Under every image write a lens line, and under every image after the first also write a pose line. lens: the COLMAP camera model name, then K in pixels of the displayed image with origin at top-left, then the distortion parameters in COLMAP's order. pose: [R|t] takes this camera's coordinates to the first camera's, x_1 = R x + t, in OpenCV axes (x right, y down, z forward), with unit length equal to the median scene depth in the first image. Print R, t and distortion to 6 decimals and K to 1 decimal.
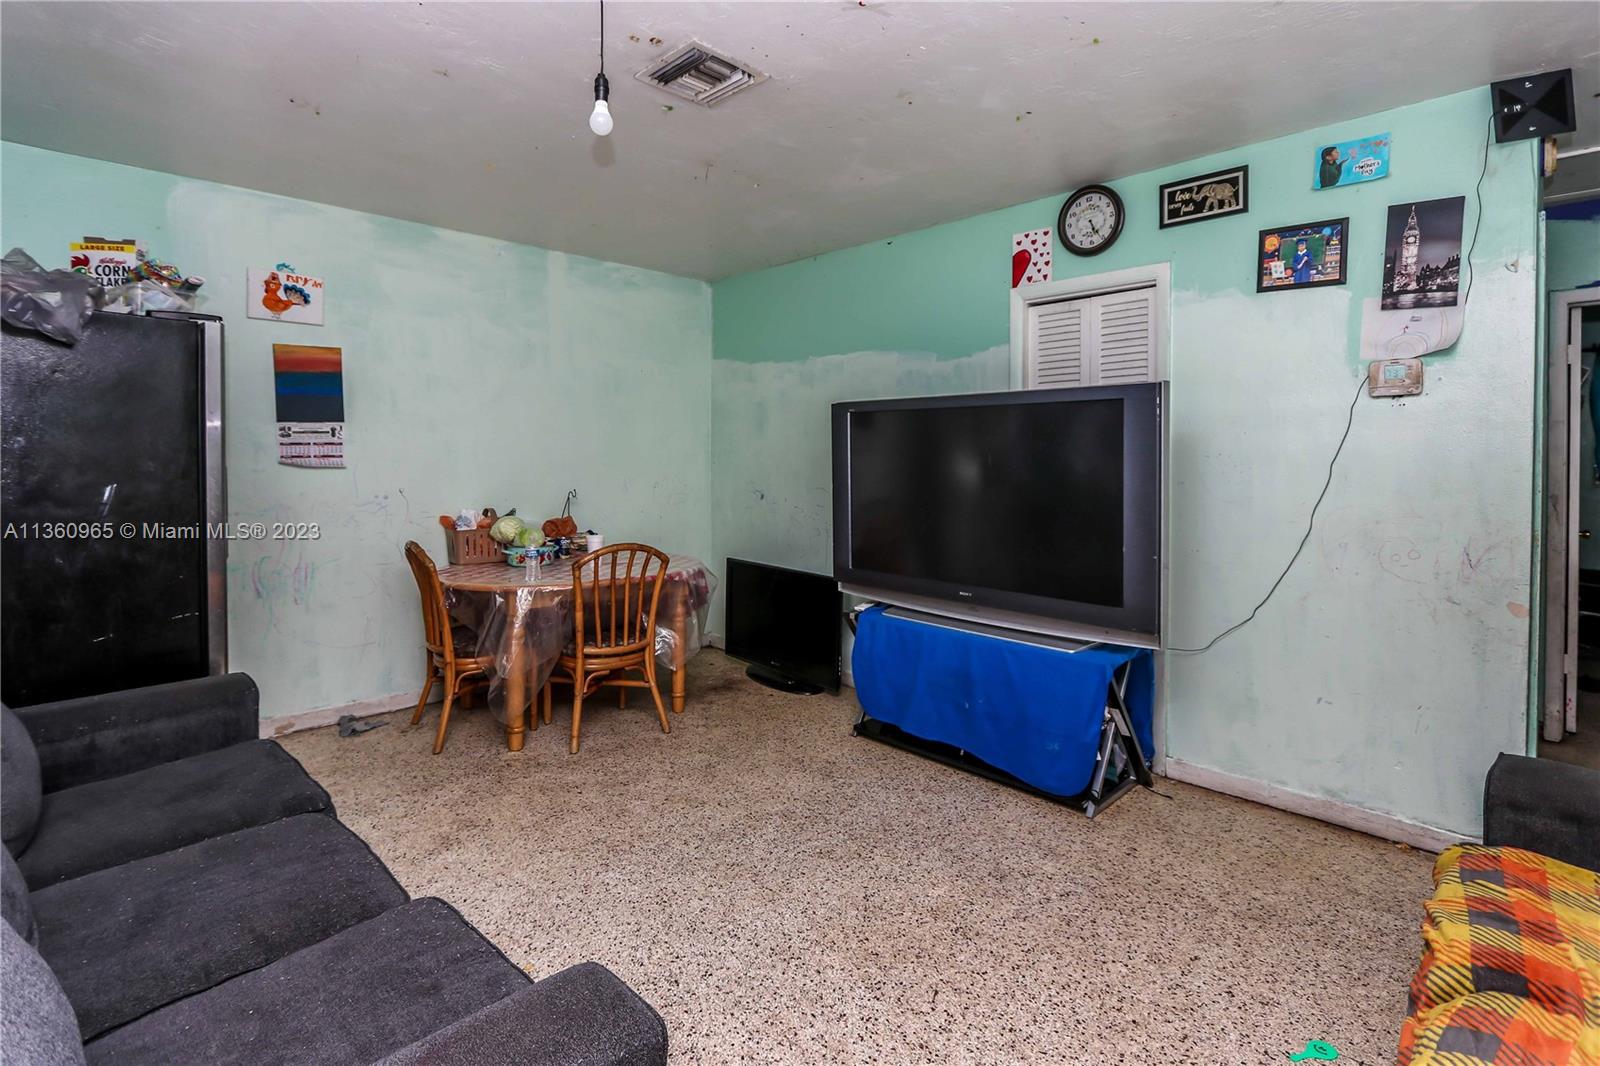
lens RADIAL K [[765.8, 0, 783.3], [0, 765.8, 468.0], [0, 0, 1]] dist [-0.020838, -0.000522]
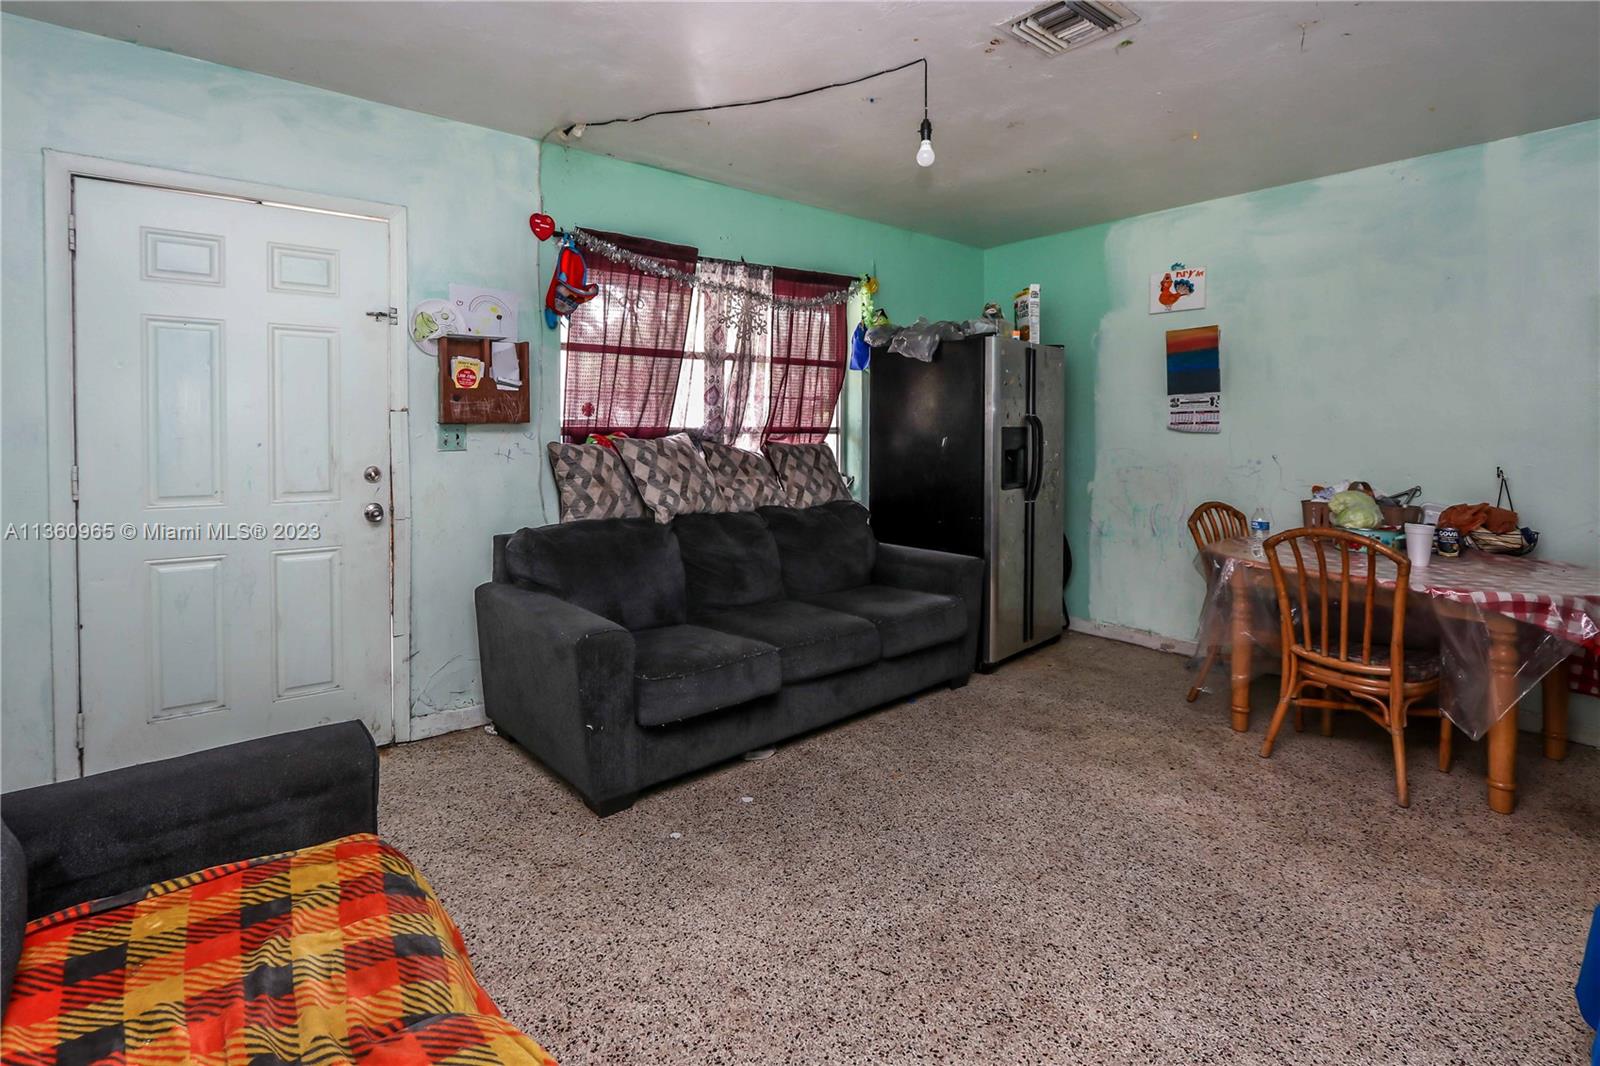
lens RADIAL K [[765.8, 0, 795.8], [0, 765.8, 444.8], [0, 0, 1]] dist [-0.020838, -0.000522]
pose [[-0.081792, 0.017996, -0.996487, 0.610663], [-0.016937, 0.999667, 0.019443, 0.005889], [0.996505, 0.018468, -0.081460, 0.506124]]
